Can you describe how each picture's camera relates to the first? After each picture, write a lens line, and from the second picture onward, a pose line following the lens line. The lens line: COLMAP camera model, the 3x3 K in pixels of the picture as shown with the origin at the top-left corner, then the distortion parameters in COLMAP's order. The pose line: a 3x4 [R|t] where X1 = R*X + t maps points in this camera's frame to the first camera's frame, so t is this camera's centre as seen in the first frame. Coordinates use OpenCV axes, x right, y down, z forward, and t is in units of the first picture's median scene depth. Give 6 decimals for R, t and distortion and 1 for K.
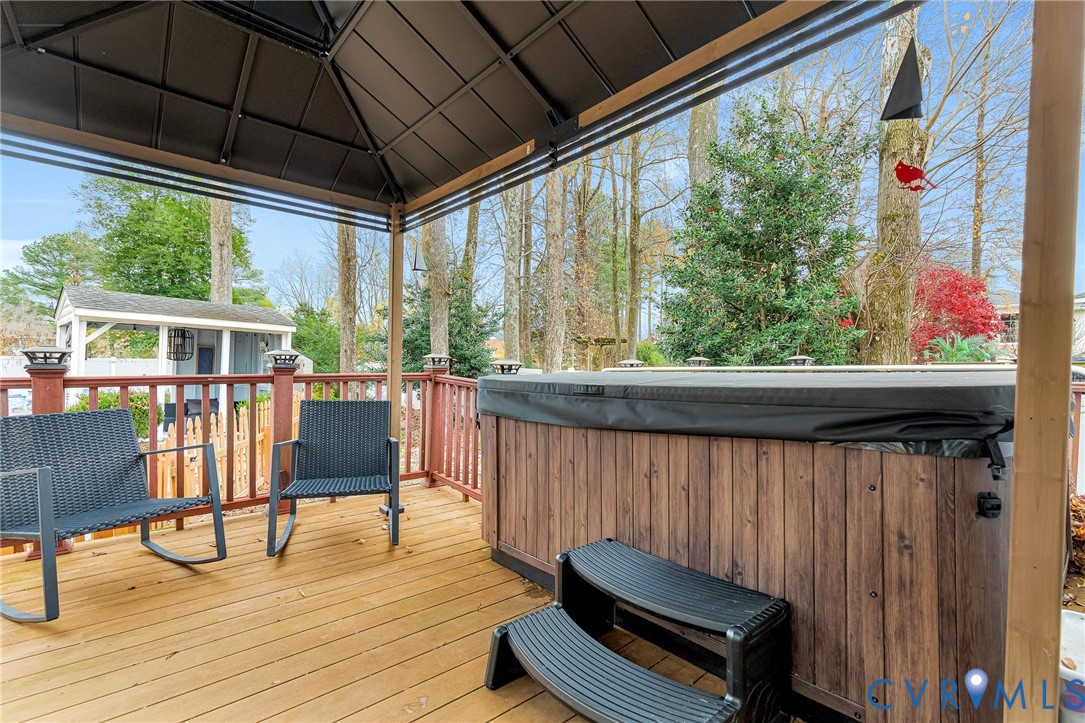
lens RADIAL K [[489.8, 0, 545.4], [0, 489.8, 363.9], [0, 0, 1]] dist [-0.002102, 0.000703]
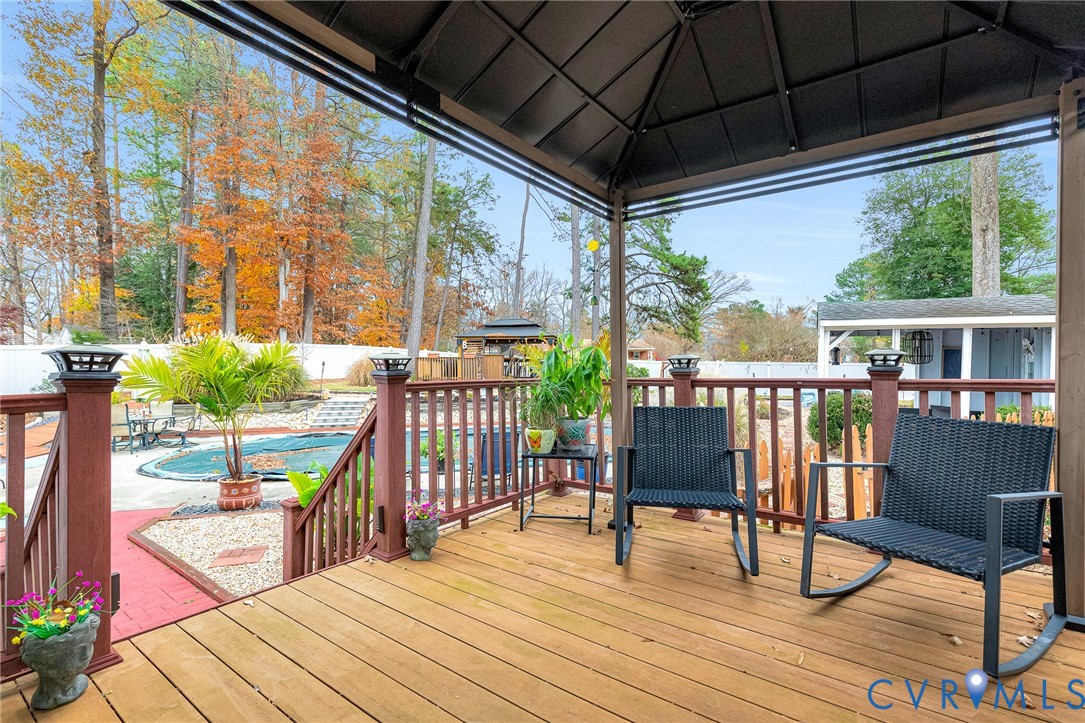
lens RADIAL K [[489.8, 0, 540.7], [0, 489.8, 362.7], [0, 0, 1]] dist [-0.002102, 0.000703]
pose [[0.205389, -0.017613, -0.978522, 0.117957], [0.007240, 0.999838, -0.016477, 0.003582], [0.978654, -0.003700, 0.205484, 0.271590]]
